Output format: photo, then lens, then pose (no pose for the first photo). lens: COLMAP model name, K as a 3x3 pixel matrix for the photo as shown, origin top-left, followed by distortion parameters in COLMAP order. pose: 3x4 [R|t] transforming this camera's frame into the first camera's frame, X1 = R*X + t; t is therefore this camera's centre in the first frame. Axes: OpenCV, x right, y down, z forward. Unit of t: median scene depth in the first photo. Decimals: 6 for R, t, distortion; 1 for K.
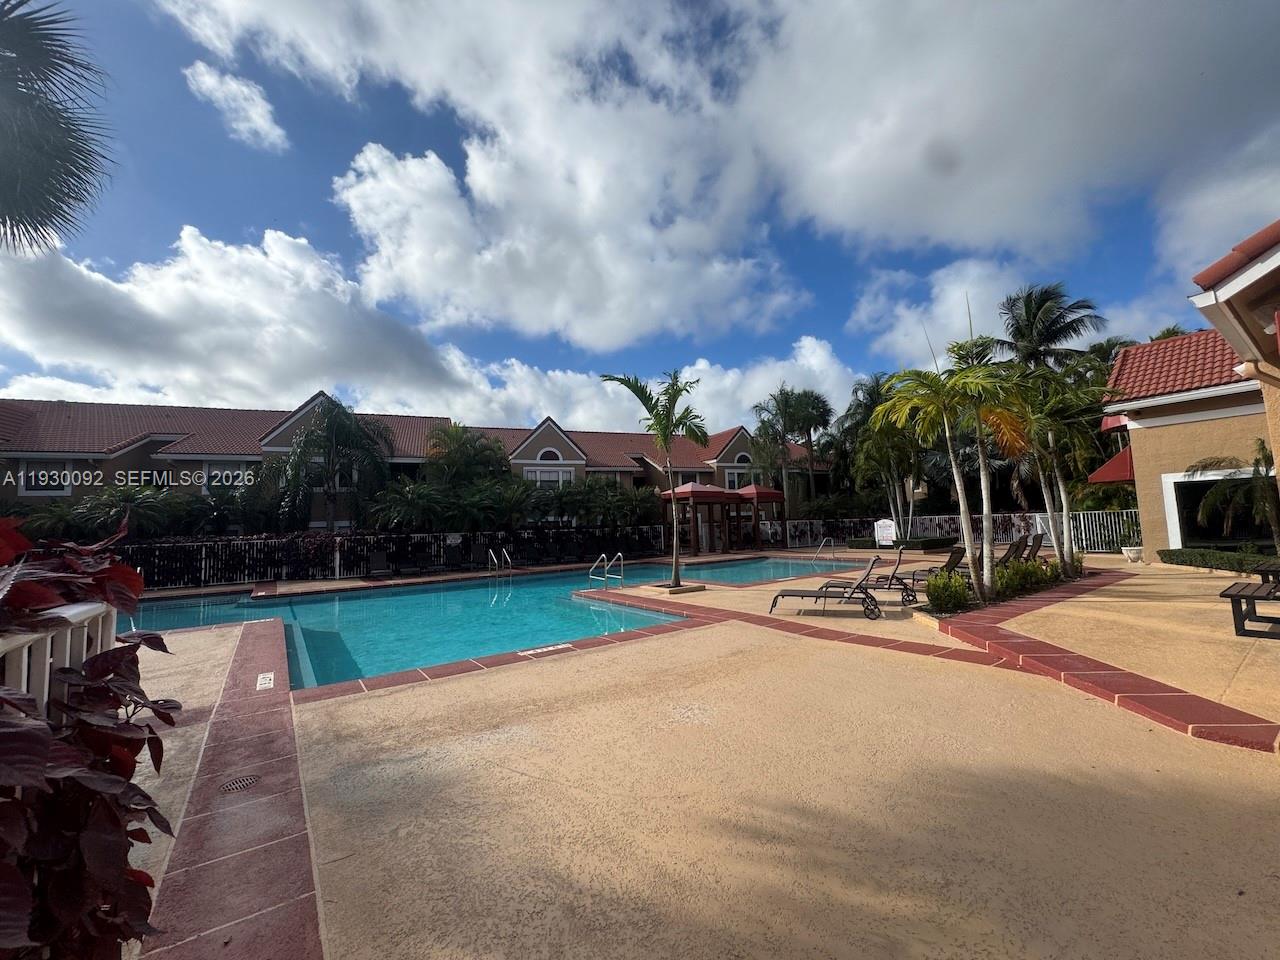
lens RADIAL K [[516.3, 0, 646.1], [0, 516.3, 485.9], [0, 0, 1]] dist [-0.002513, -0.000227]
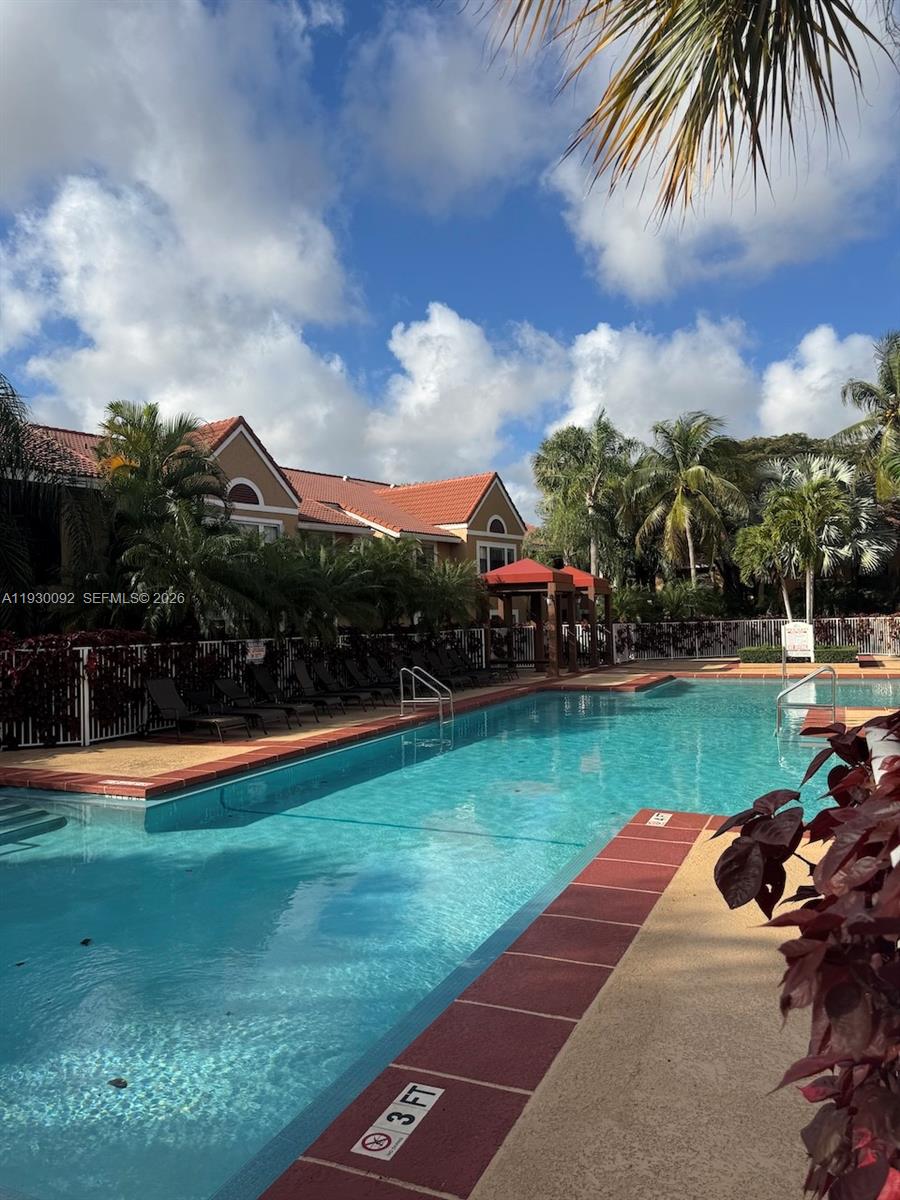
lens RADIAL K [[837.8, 0, 450.7], [0, 837.8, 600.9], [0, 0, 1]] dist [0.003468, 0.000333]
pose [[0.862126, 0.025869, 0.506033, -0.532937], [-0.043308, 0.998803, 0.022725, 0.026232], [-0.504839, -0.041508, 0.862215, 0.199054]]
